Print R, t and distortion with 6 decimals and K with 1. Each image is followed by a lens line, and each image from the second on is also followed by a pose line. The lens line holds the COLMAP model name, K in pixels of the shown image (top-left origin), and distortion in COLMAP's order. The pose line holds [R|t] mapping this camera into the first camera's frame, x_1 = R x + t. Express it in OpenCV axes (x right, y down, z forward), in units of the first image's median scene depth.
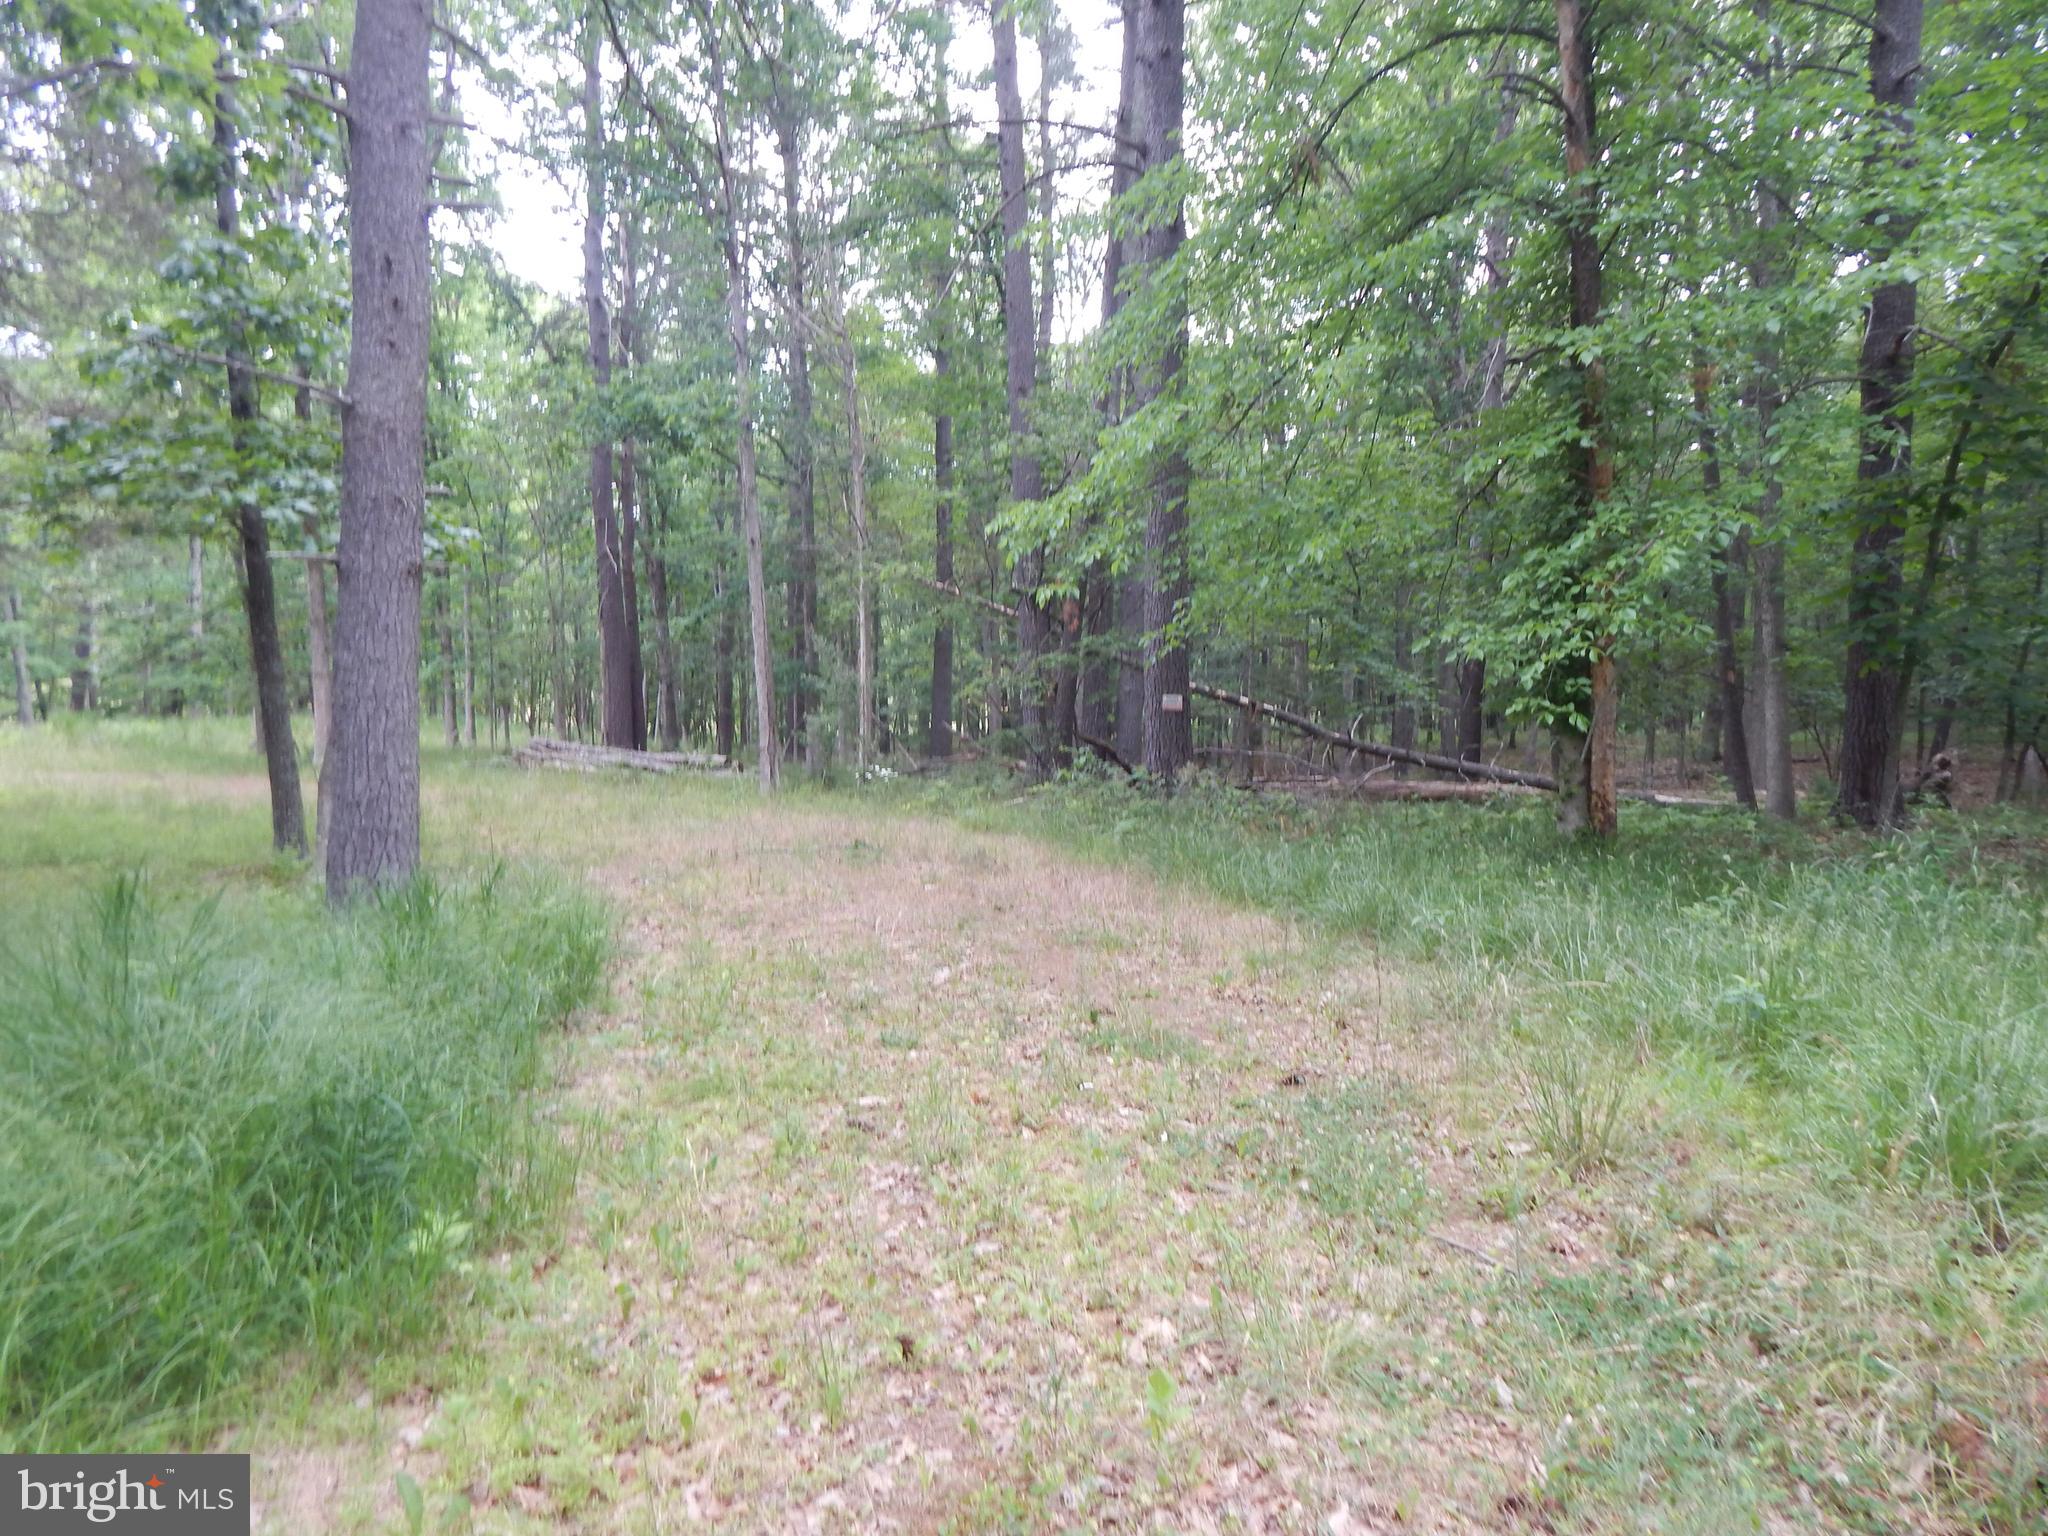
lens RADIAL K [[1356.5, 0, 1024.3], [0, 1356.5, 767.2], [0, 0, 1]] dist [0.010986, -0.008373]
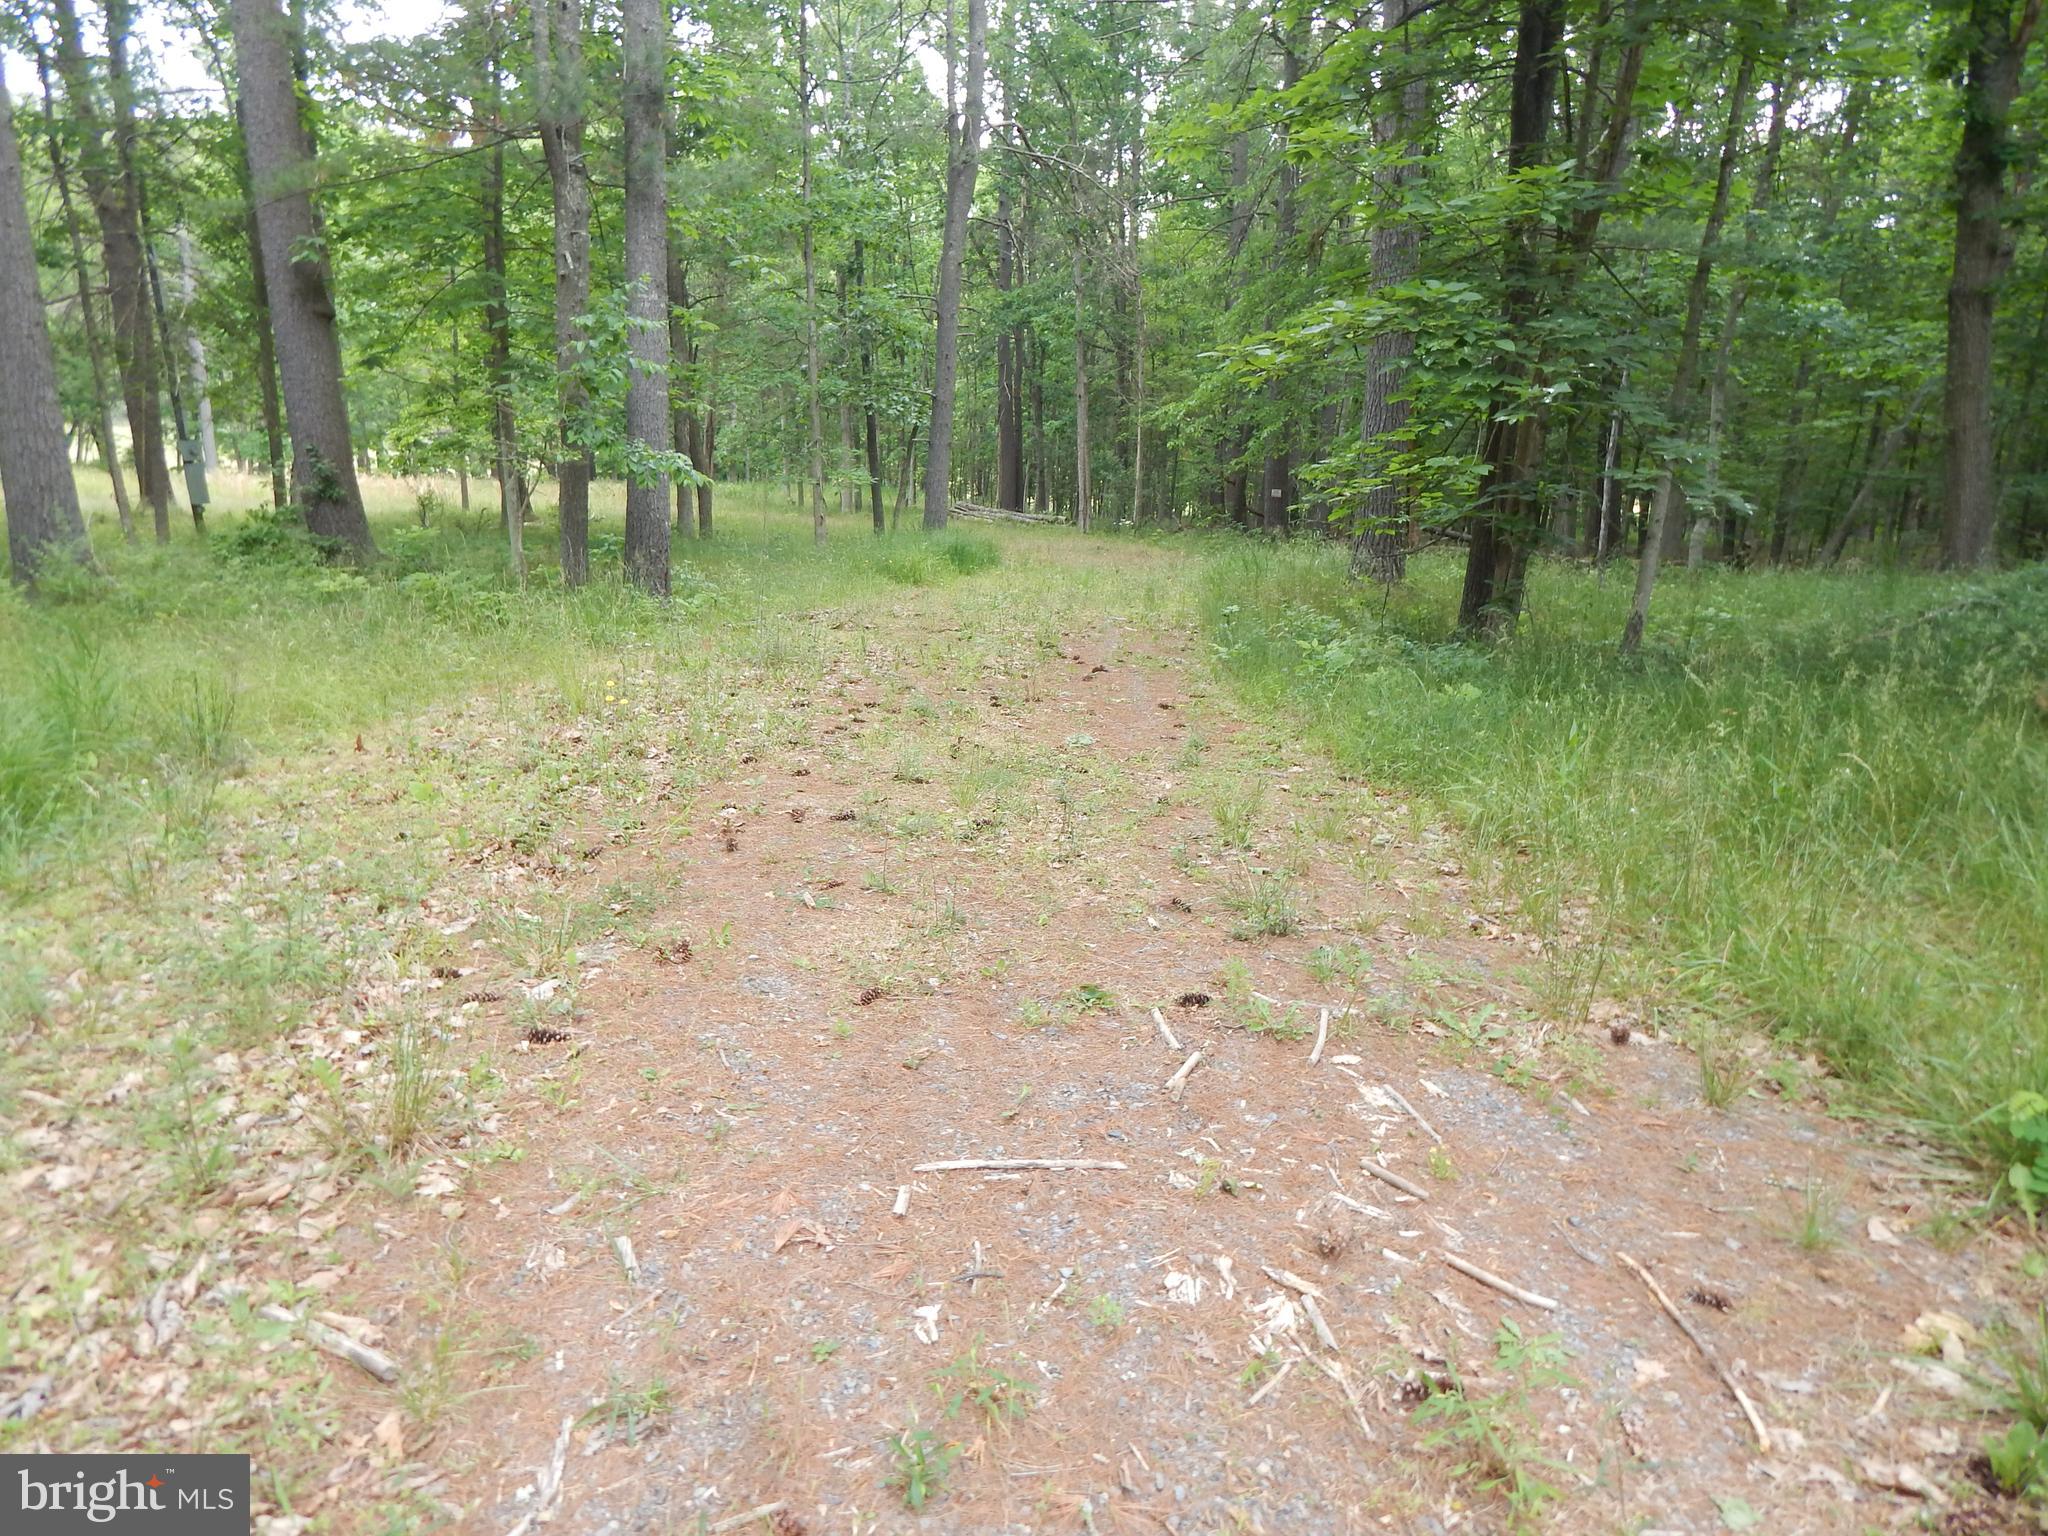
lens RADIAL K [[1356.5, 0, 1026.8], [0, 1356.5, 762.8], [0, 0, 1]] dist [0.010986, -0.008373]
pose [[0.960162, 0.093231, -0.263434, 0.388688], [-0.051785, 0.985739, 0.160116, 0.050215], [0.274605, -0.140096, 0.951297, -1.243877]]
